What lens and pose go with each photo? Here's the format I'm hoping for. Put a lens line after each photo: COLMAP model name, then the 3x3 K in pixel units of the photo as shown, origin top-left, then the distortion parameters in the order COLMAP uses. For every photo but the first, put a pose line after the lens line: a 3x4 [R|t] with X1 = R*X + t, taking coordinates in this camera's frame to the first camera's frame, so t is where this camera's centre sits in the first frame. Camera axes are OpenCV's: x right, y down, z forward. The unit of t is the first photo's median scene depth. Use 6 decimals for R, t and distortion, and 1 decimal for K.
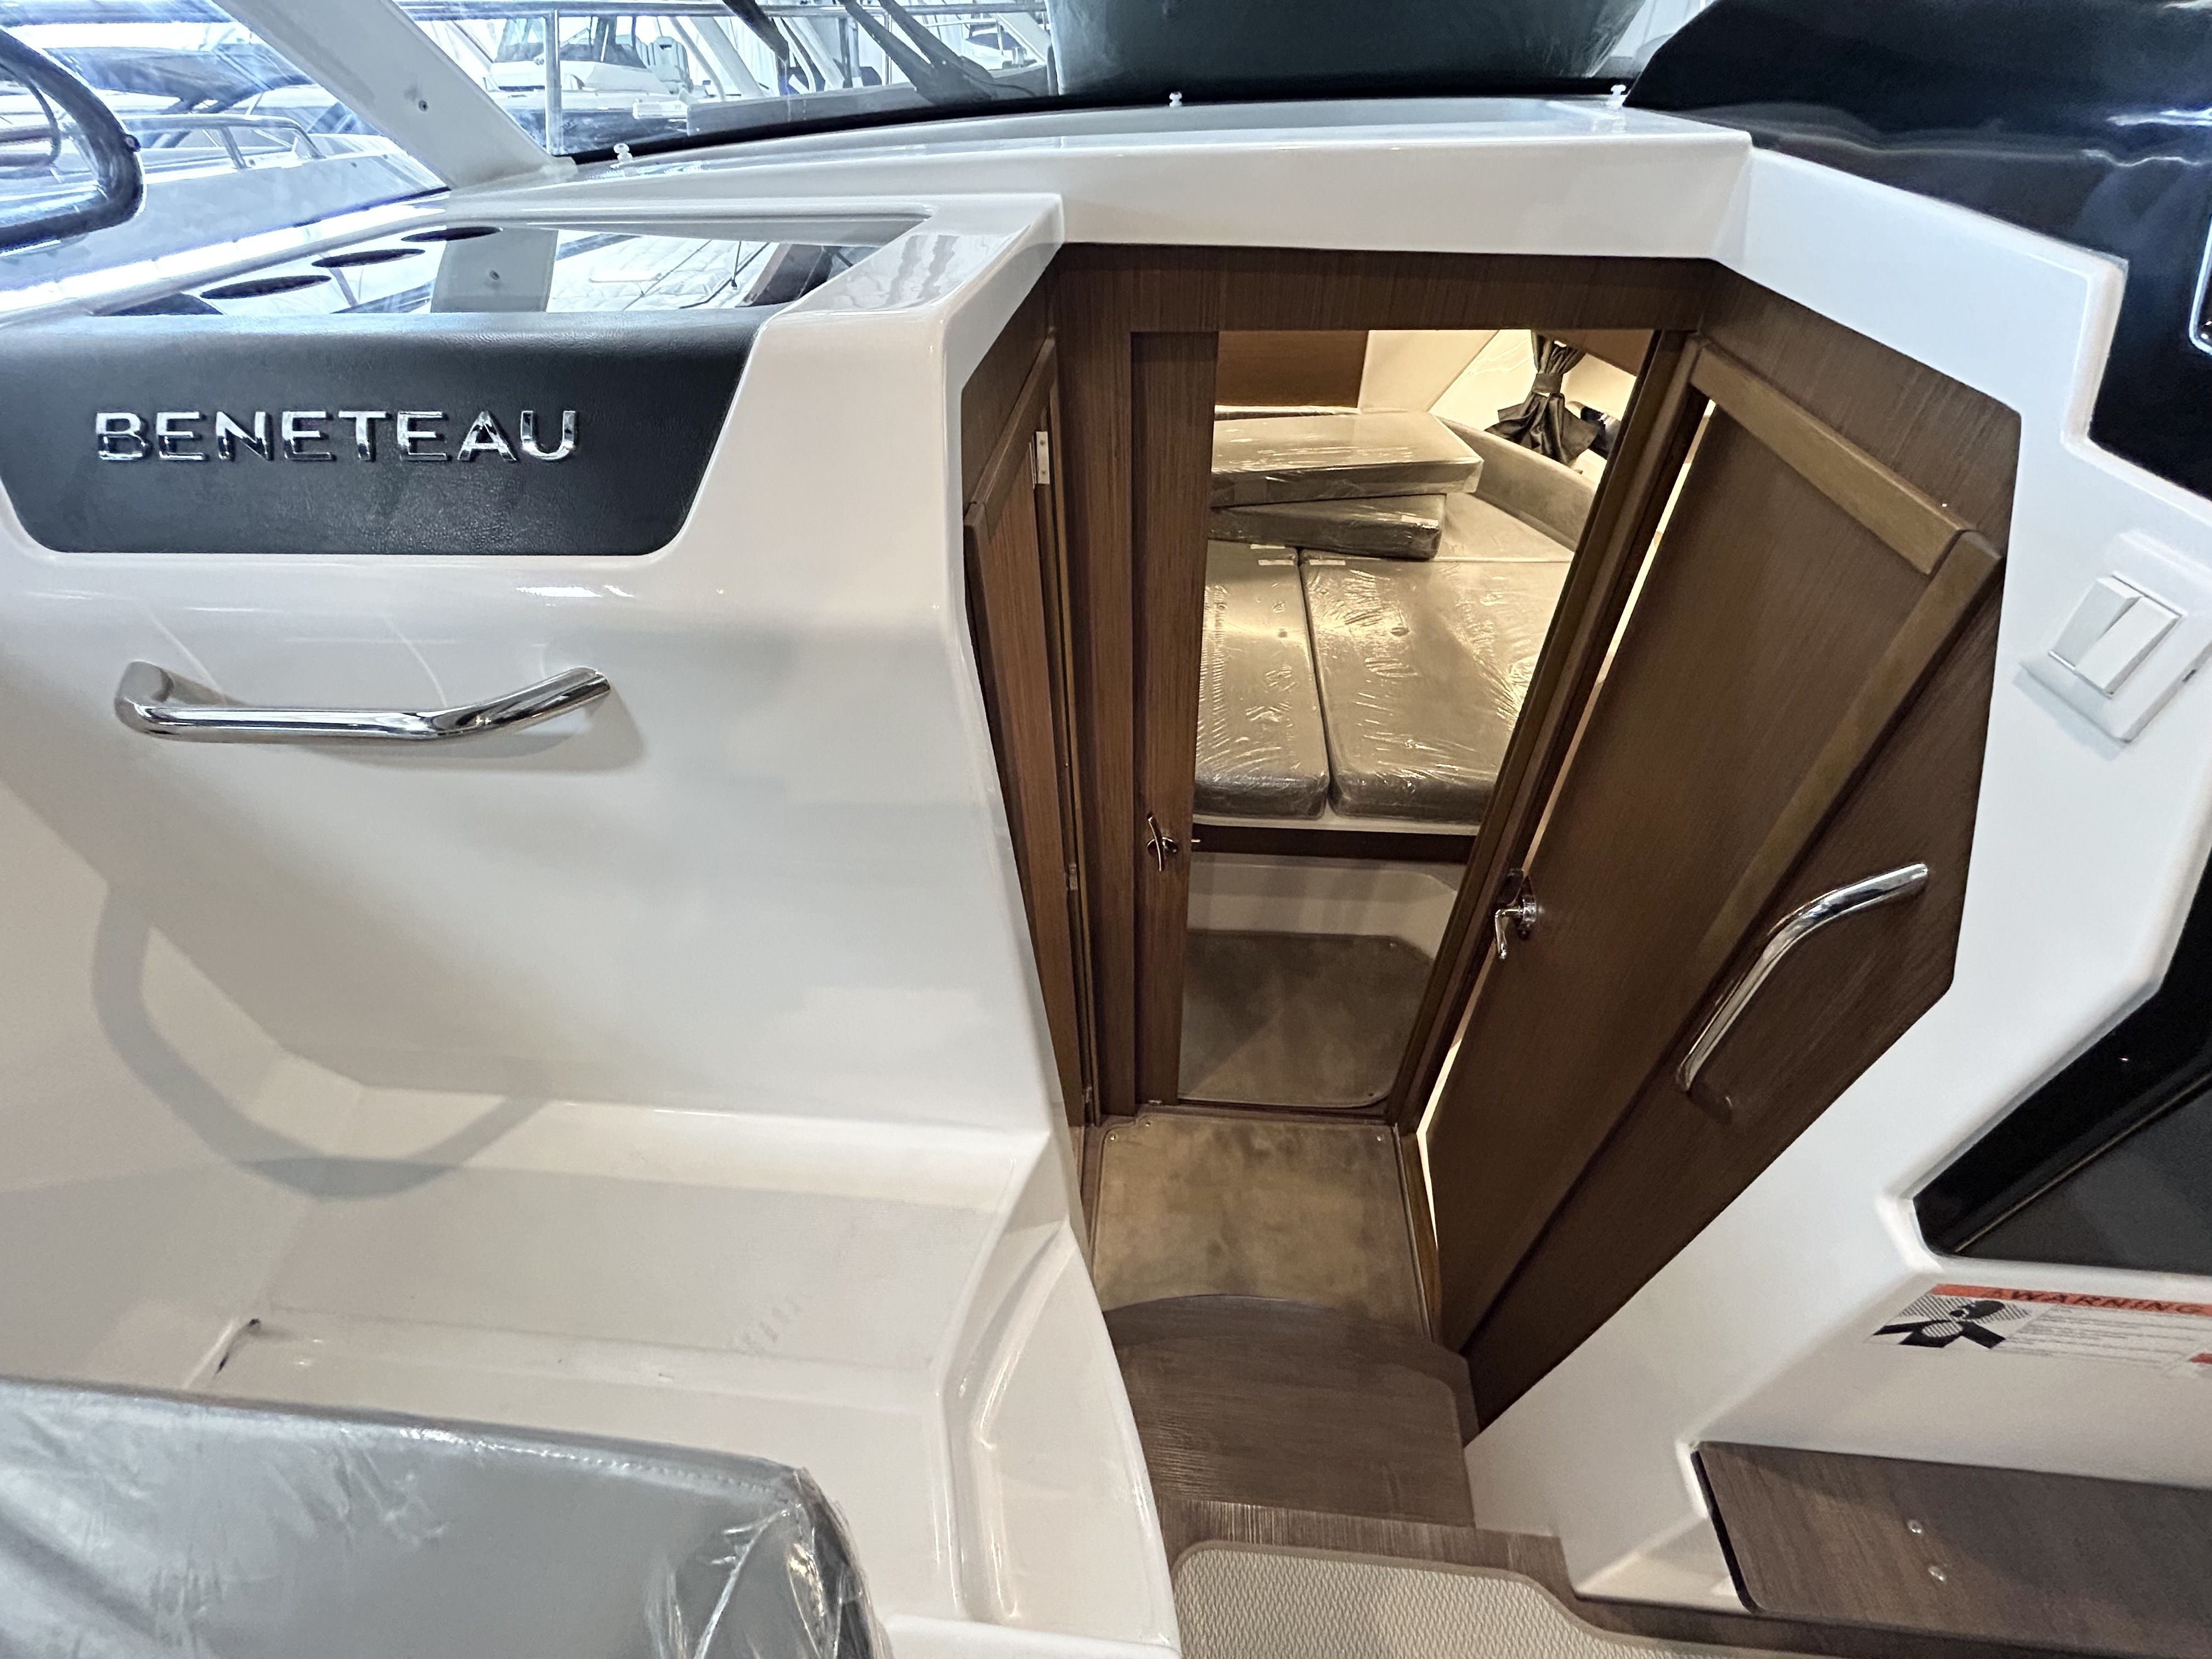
lens RADIAL K [[881.2, 0, 1108.7], [0, 881.2, 822.3], [0, 0, 1]] dist [0.002127, 0.000023]
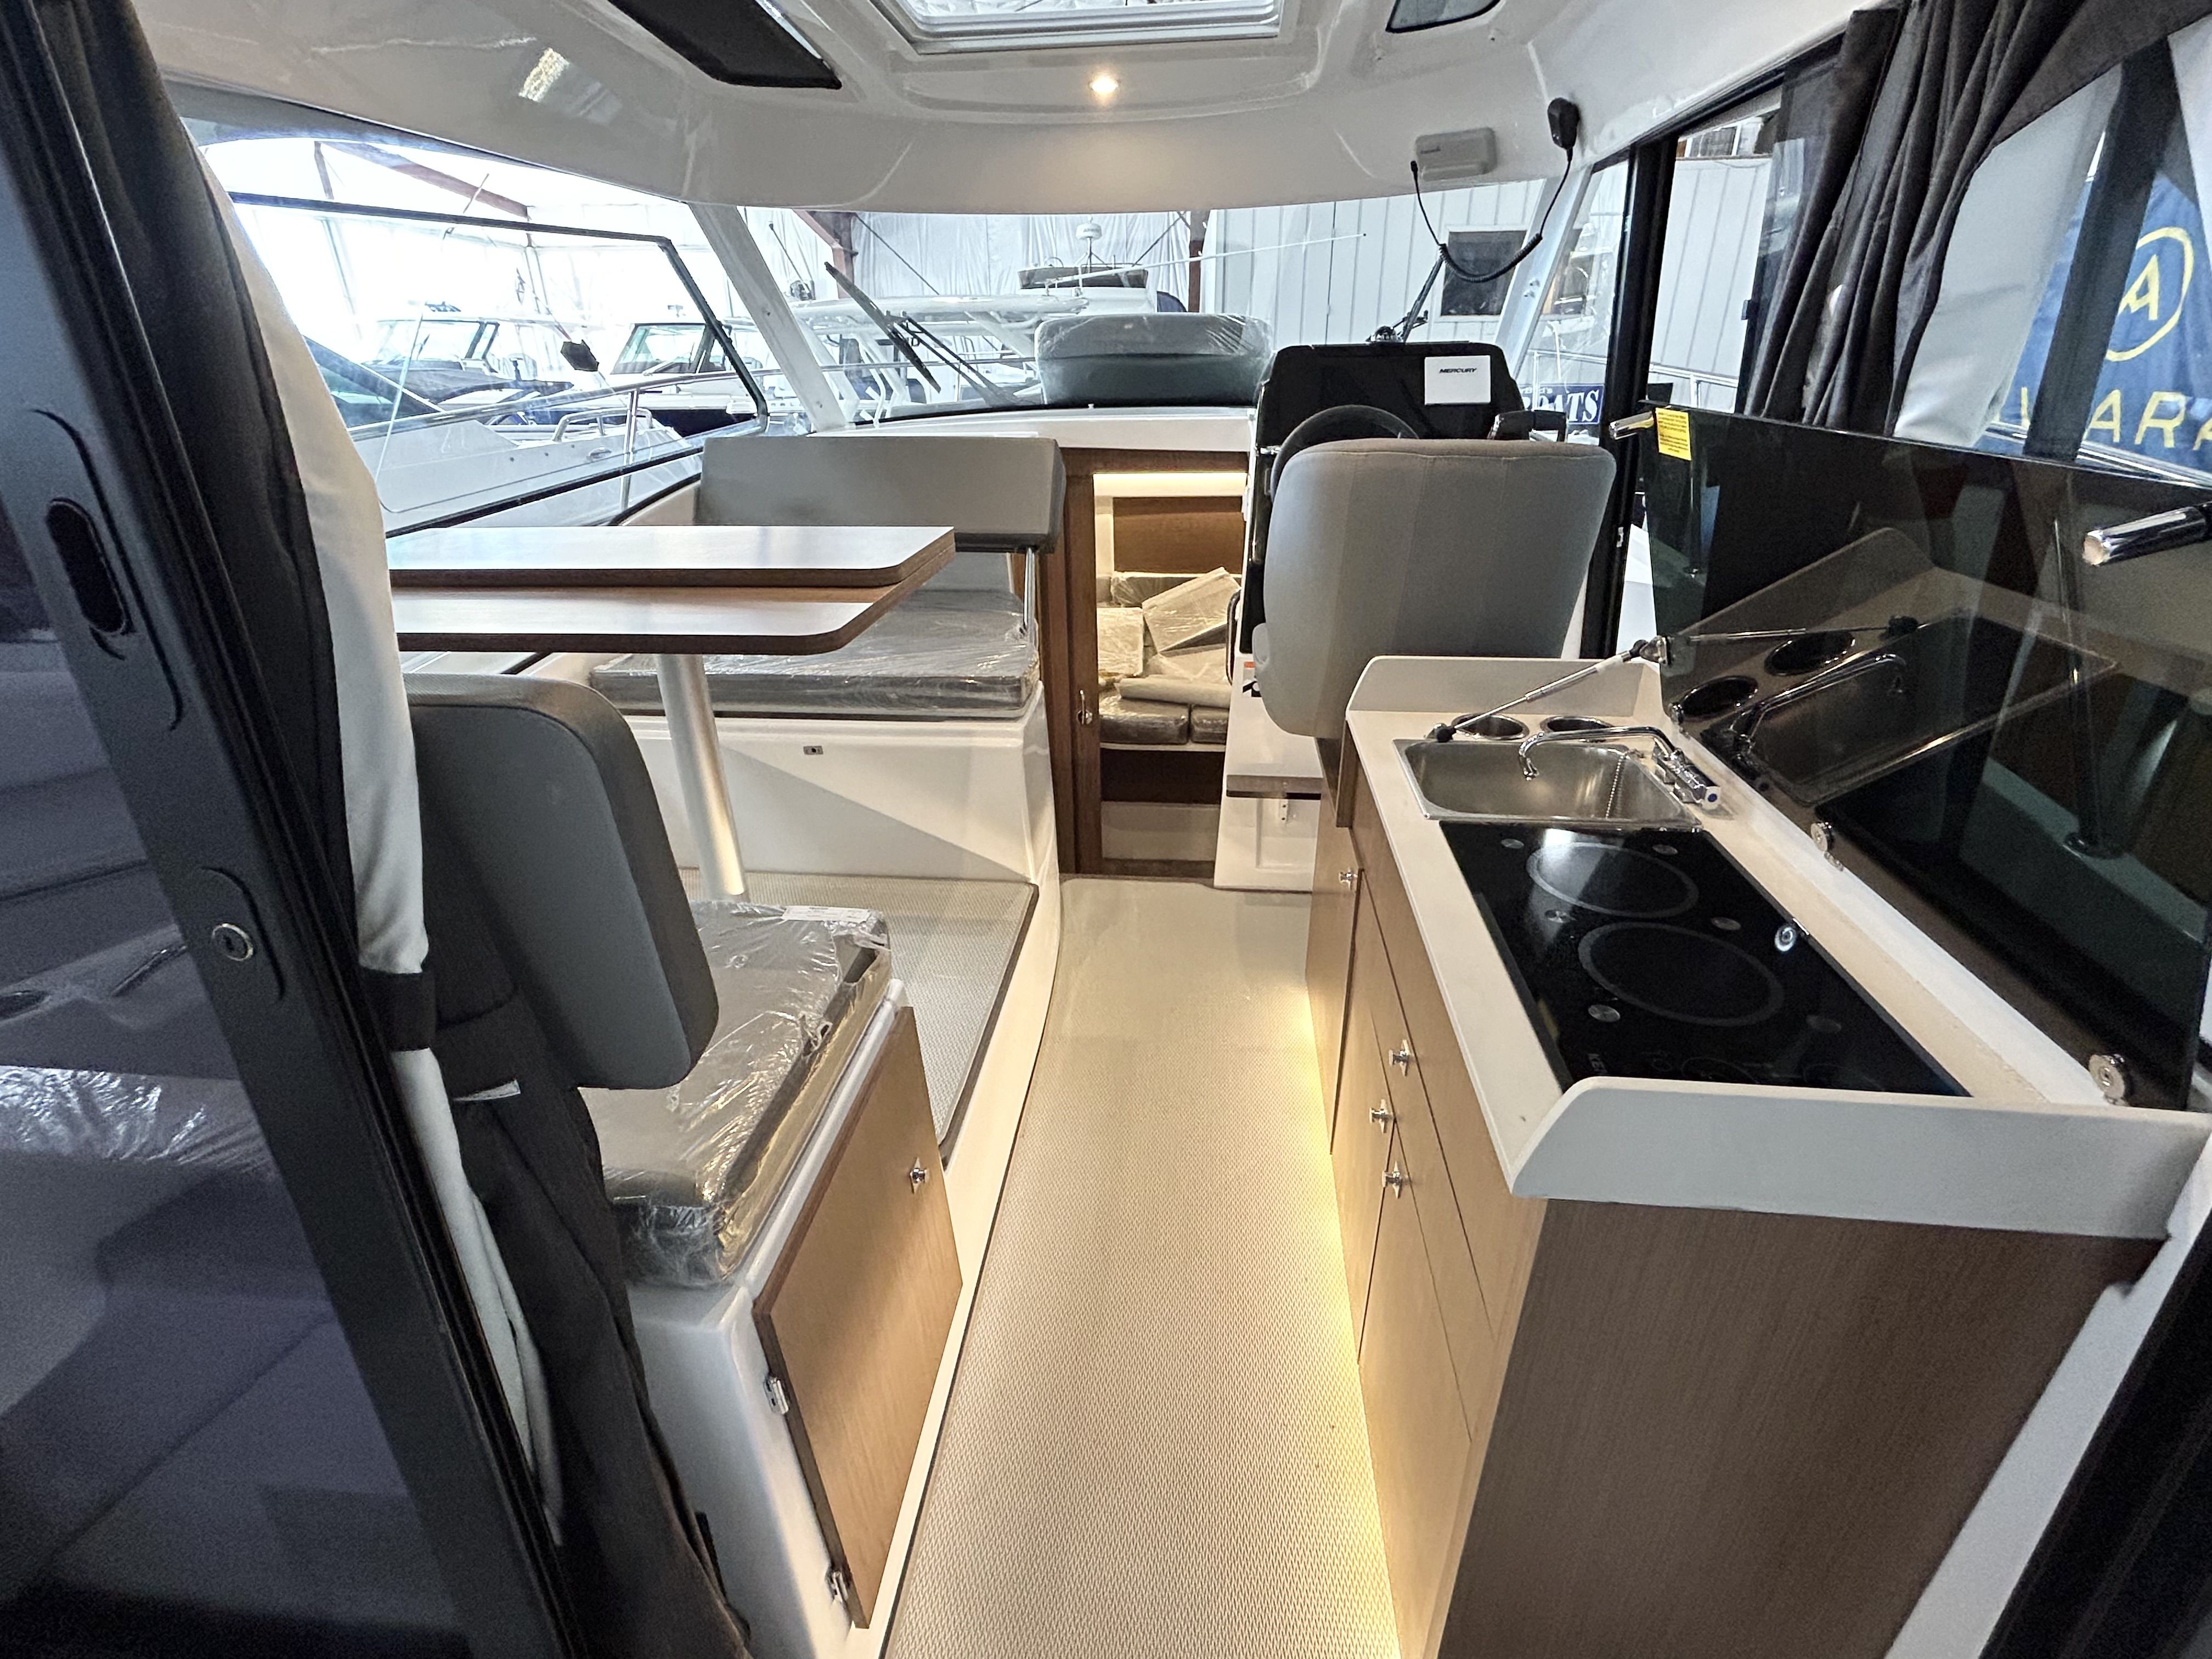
lens RADIAL K [[1046.4, 0, 1102.3], [0, 1046.4, 833.5], [0, 0, 1]] dist [0.002520, -0.000459]
pose [[0.999840, 0.016076, -0.007781, 0.197215], [-0.017644, 0.956690, -0.290574, 1.524227], [0.002772, 0.290665, 0.956821, -1.890673]]
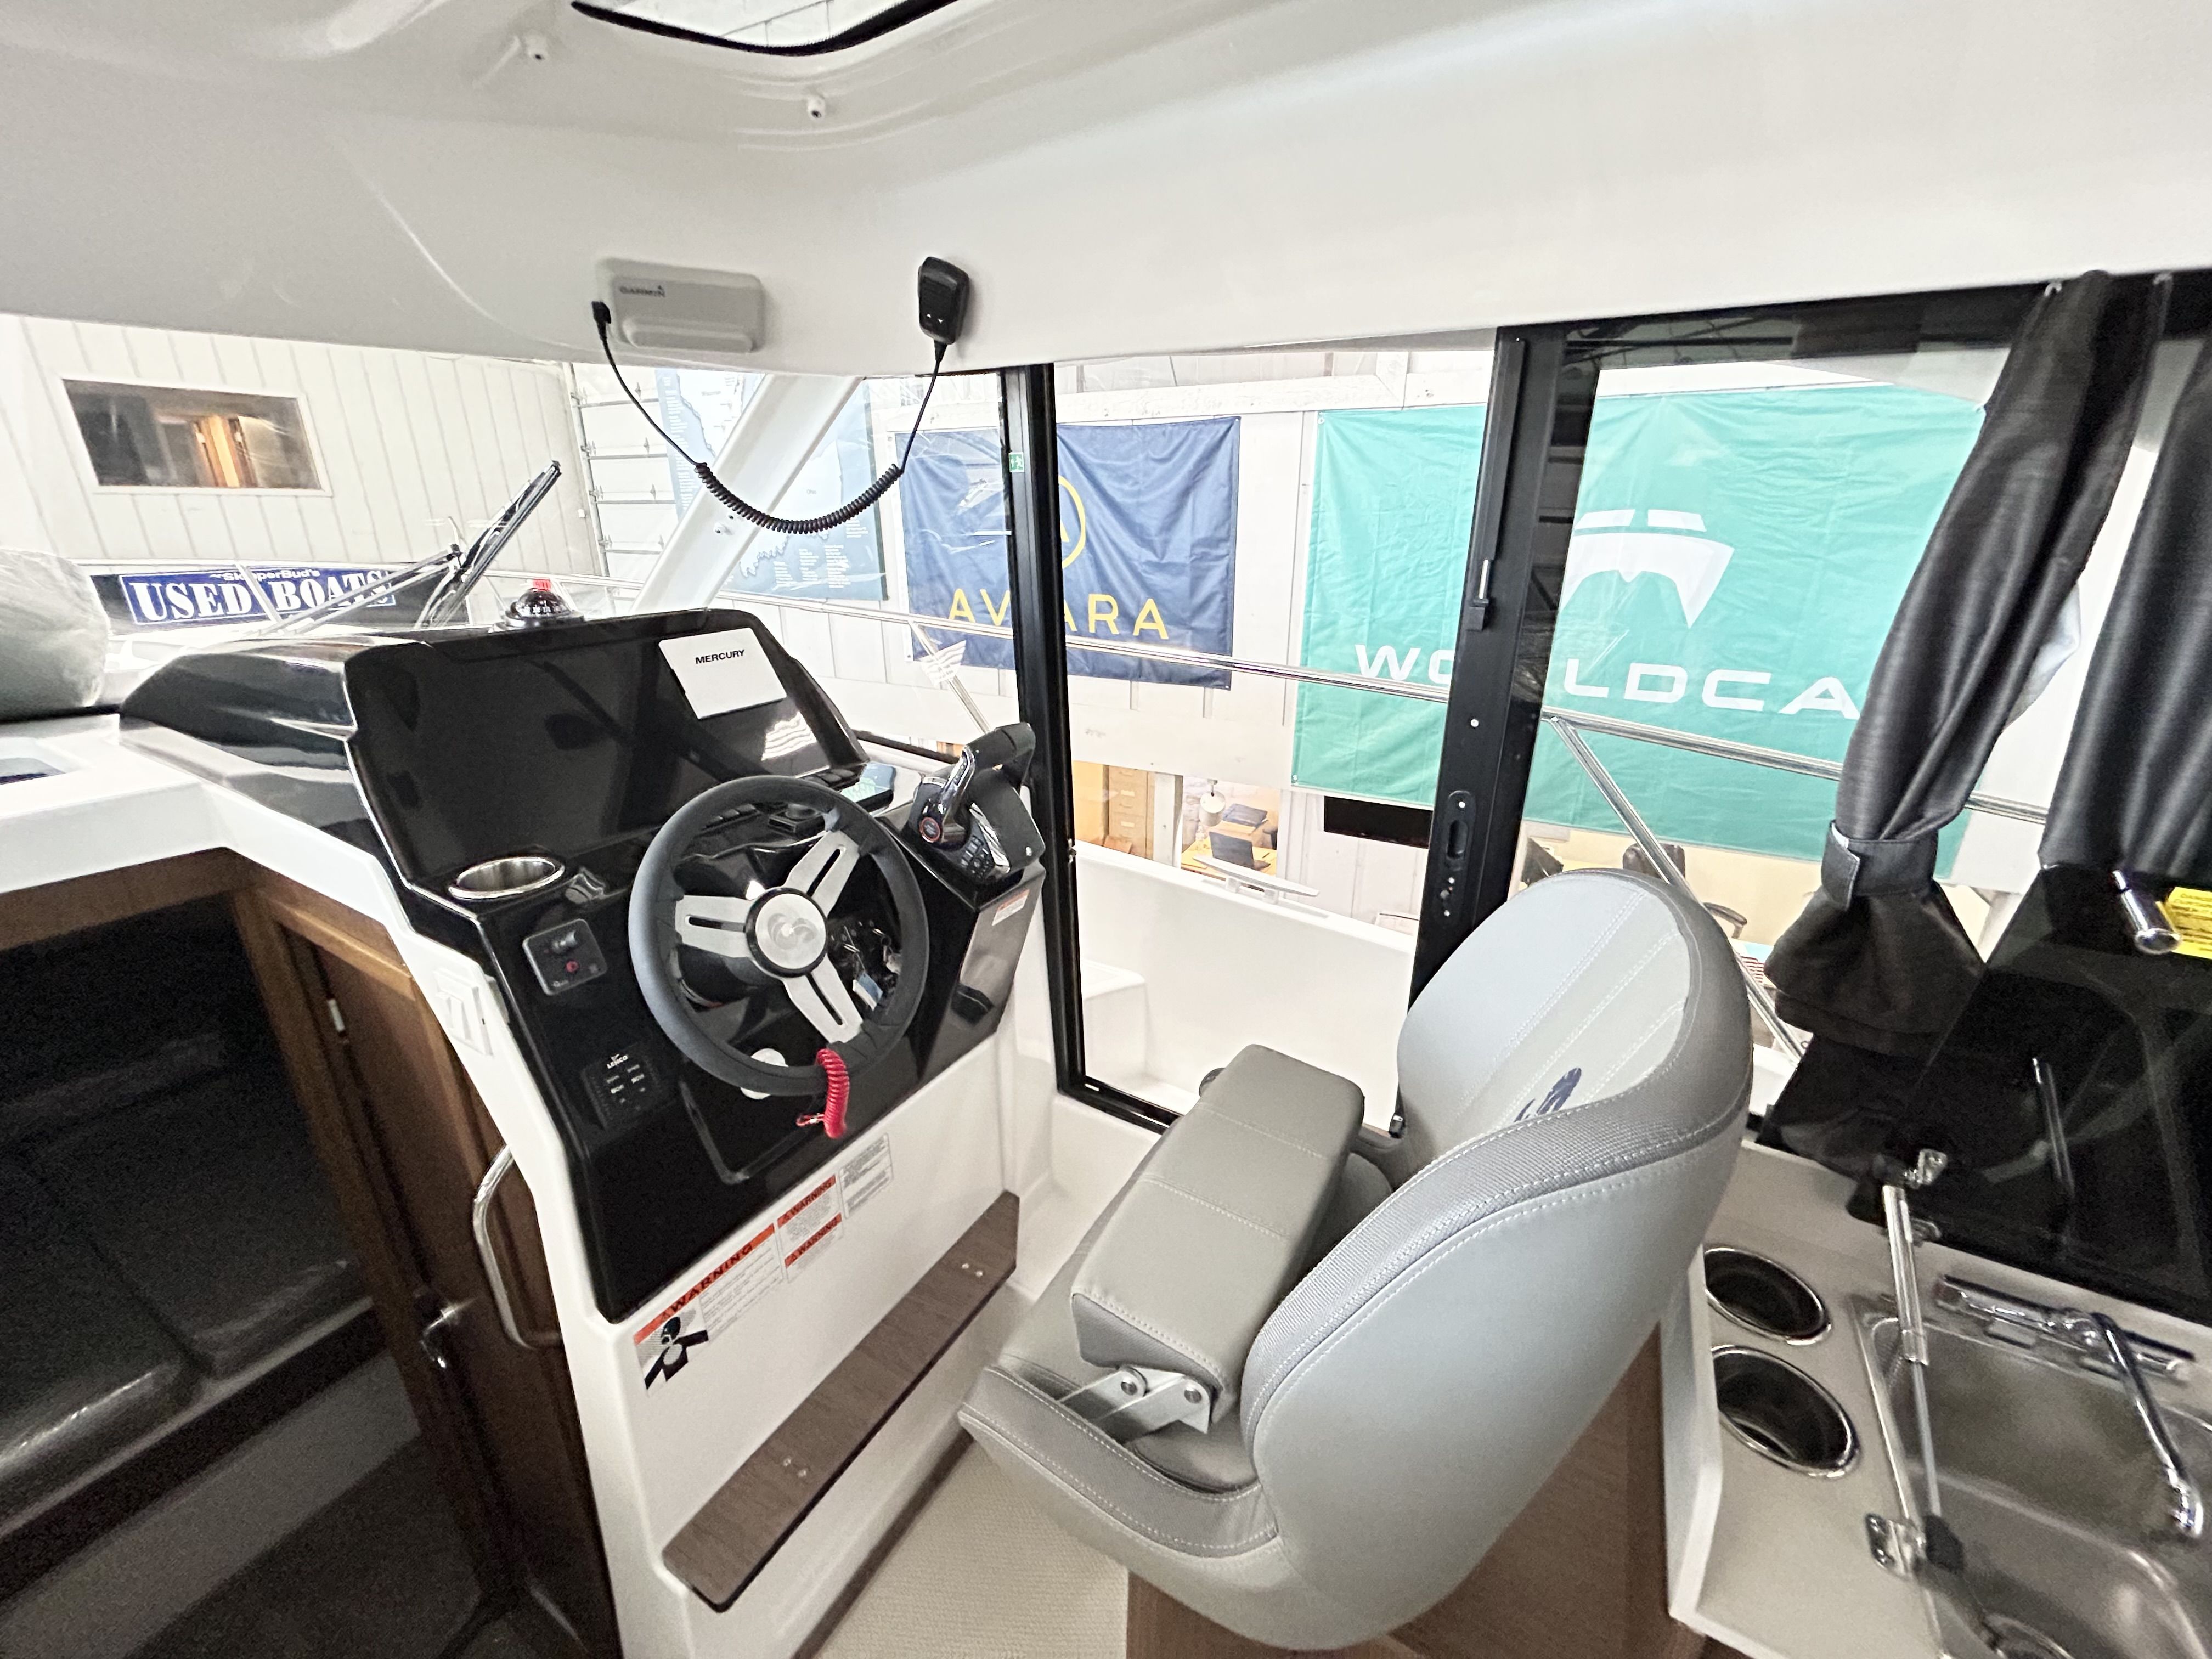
lens RADIAL K [[881.2, 0, 1111.5], [0, 881.2, 818.8], [0, 0, 1]] dist [0.002127, 0.000023]
pose [[0.414140, -0.277771, 0.866793, 0.060019], [0.593863, 0.804144, -0.026044, 0.179648], [-0.689793, 0.525543, 0.497987, -0.622983]]
